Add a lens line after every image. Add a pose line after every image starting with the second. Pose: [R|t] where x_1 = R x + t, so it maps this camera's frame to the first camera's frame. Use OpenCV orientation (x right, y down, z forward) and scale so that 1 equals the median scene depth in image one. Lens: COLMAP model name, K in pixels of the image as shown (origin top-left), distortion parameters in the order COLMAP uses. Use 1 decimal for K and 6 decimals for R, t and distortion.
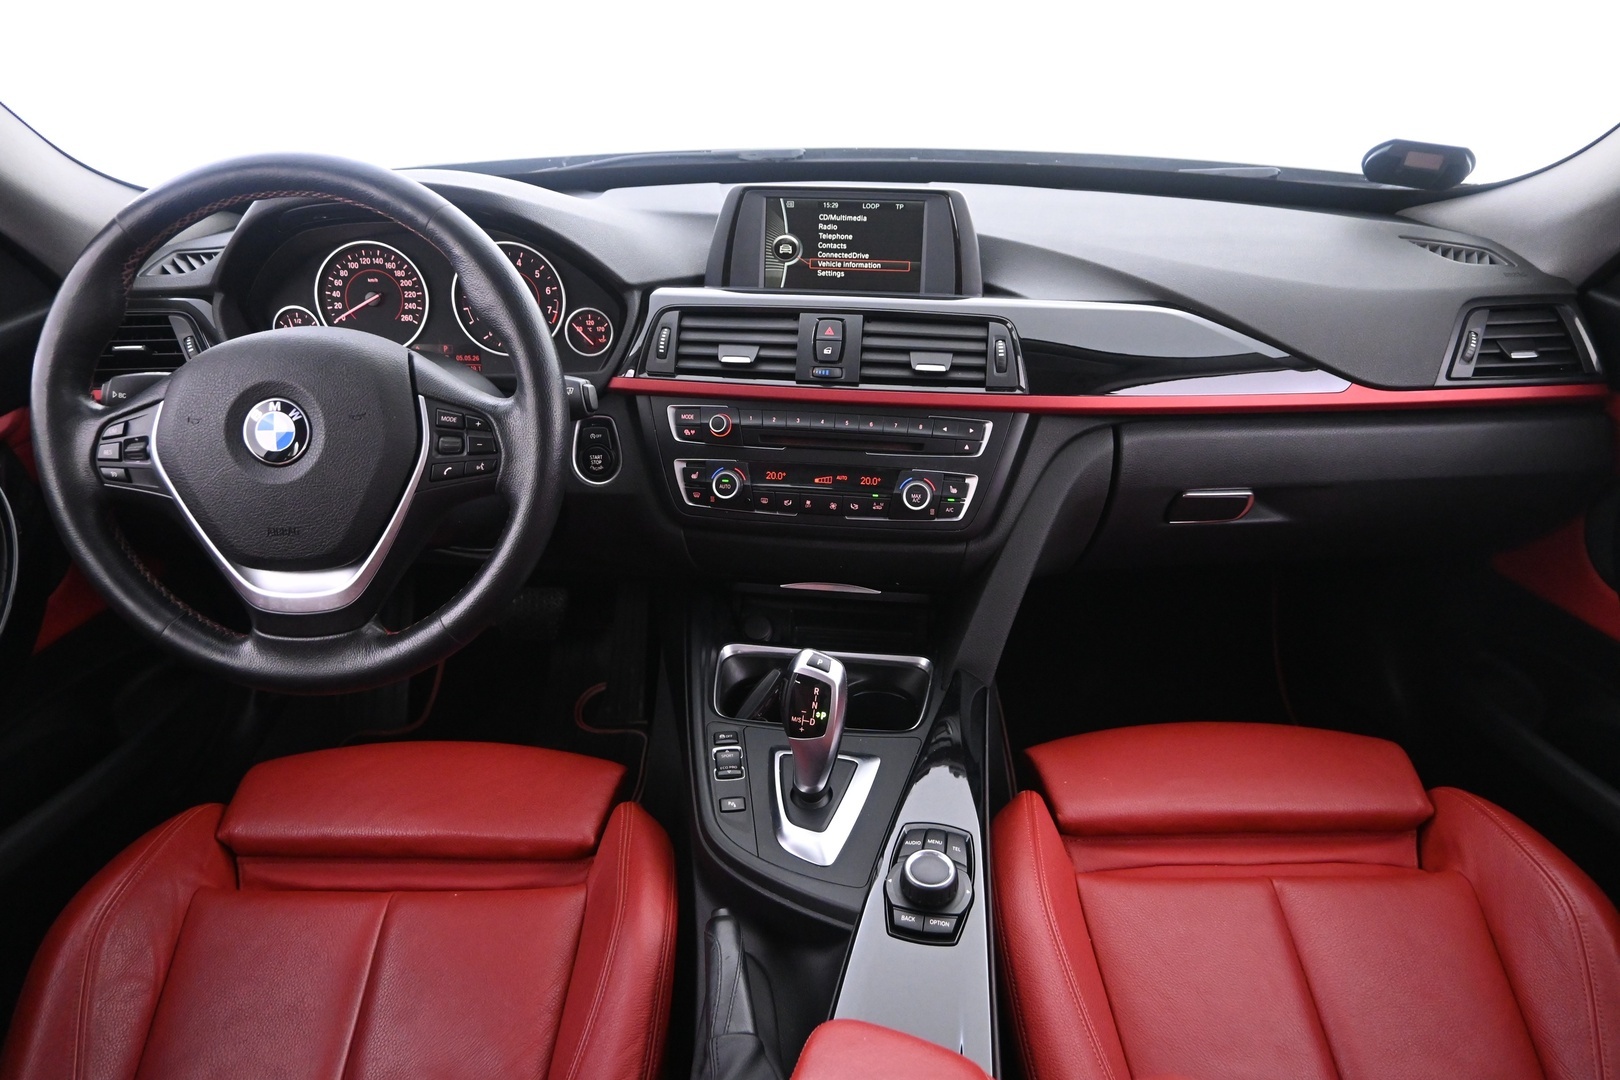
lens RADIAL K [[1132.7, 0, 812.1], [0, 1132.7, 532.3], [0, 0, 1]] dist [0.003033, -0.000709]
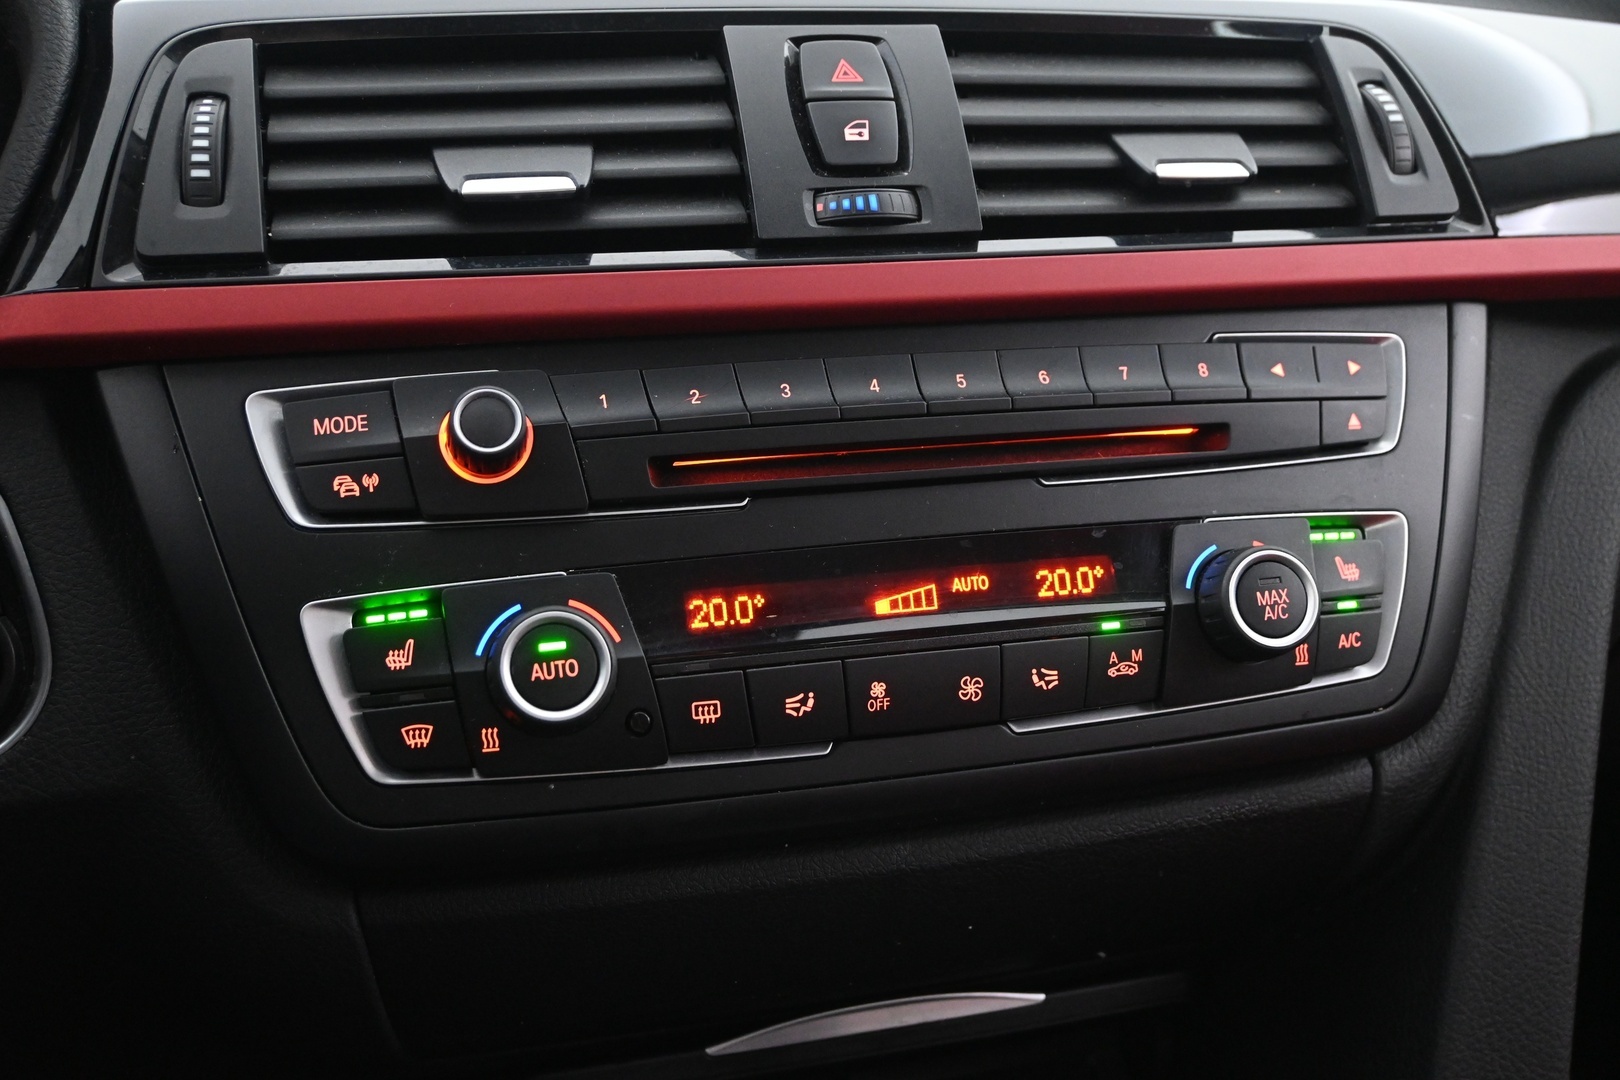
lens RADIAL K [[1522.5, 0, 806.3], [0, 1522.5, 553.6], [0, 0, 1]] dist [-0.003344, 0.000000]
pose [[0.925231, -0.105136, 0.364546, -0.139870], [0.185923, 0.963204, -0.194090, 0.008057], [-0.330727, 0.247356, 0.910733, 0.673166]]
